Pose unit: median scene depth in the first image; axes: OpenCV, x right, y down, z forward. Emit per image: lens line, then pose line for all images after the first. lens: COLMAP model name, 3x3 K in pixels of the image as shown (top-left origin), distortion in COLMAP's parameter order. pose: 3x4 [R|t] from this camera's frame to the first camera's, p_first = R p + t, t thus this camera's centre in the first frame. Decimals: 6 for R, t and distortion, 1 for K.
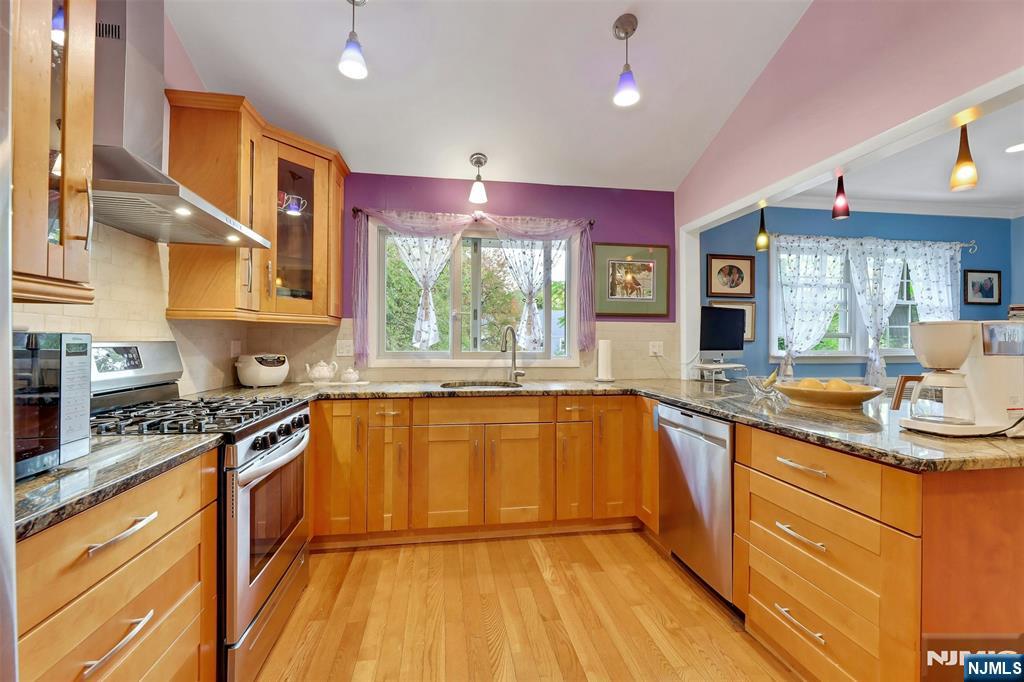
lens RADIAL K [[426.4, 0, 512.0], [0, 426.4, 341.0], [0, 0, 1]] dist [-0.000606, -0.000053]
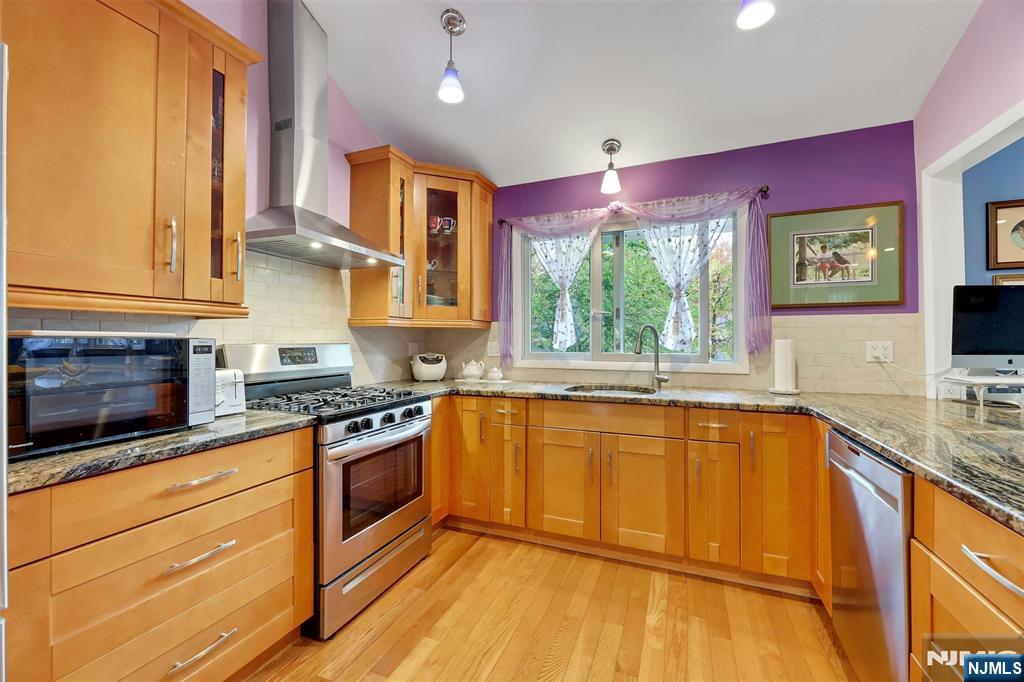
lens RADIAL K [[418.5, 0, 512.0], [0, 418.5, 341.0], [0, 0, 1]] dist [0.000734, -0.000033]
pose [[0.848997, -0.006340, -0.528359, 0.240325], [0.005020, 0.999980, -0.003932, 0.000656], [0.528373, 0.000686, 0.849012, 0.125889]]
